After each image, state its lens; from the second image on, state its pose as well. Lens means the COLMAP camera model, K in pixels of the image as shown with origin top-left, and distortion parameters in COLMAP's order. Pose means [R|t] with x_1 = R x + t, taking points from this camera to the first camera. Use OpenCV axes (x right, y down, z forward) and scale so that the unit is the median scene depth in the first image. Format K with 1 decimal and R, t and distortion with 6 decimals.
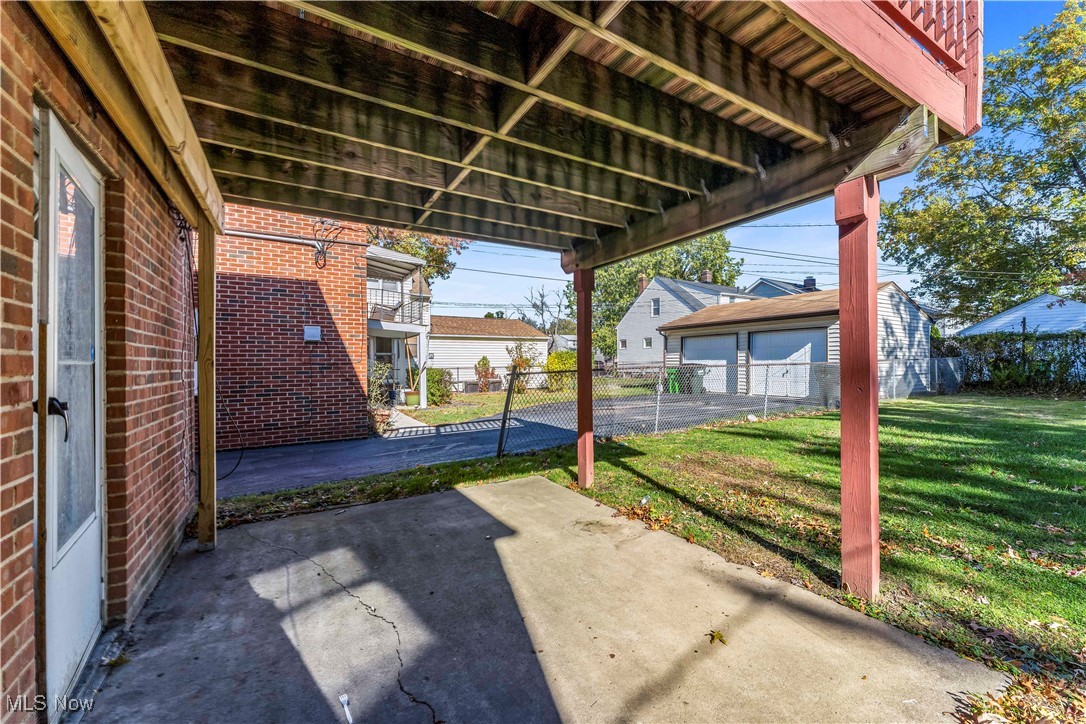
lens RADIAL K [[432.7, 0, 545.1], [0, 432.7, 364.3], [0, 0, 1]] dist [0.001463, 0.000072]
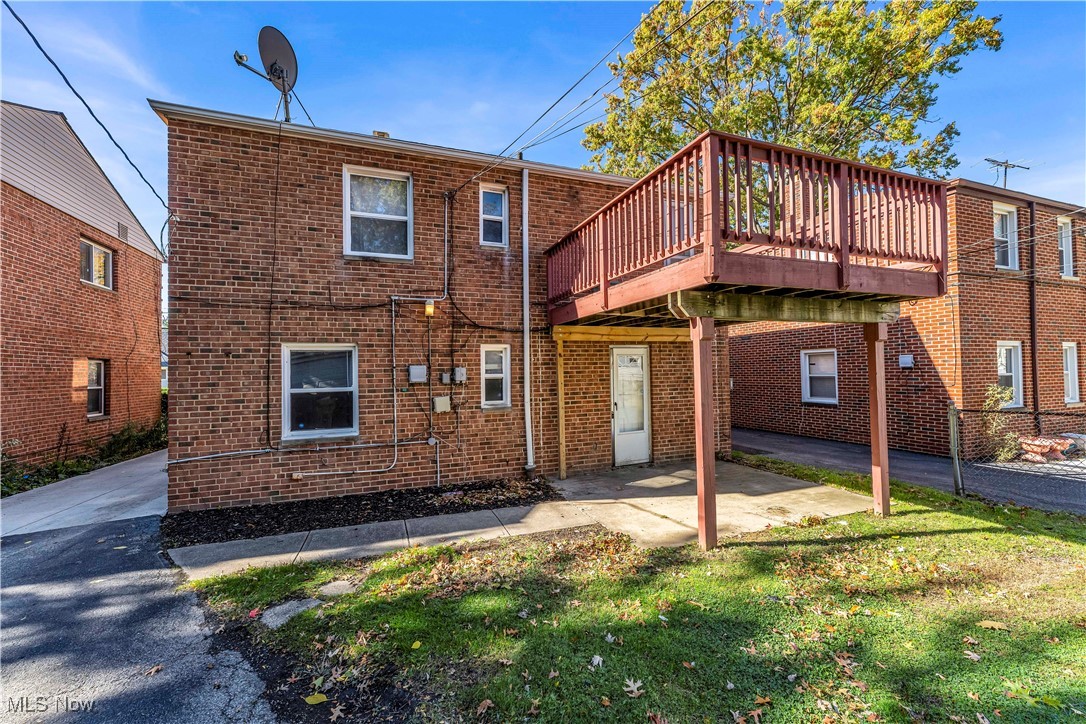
lens RADIAL K [[432.7, 0, 540.7], [0, 432.7, 363.0], [0, 0, 1]] dist [0.001463, 0.000072]
pose [[-0.170675, -0.003347, -0.985322, 1.457863], [0.015995, 0.999853, -0.006167, -0.130157], [0.985198, -0.016813, -0.170596, 0.351876]]
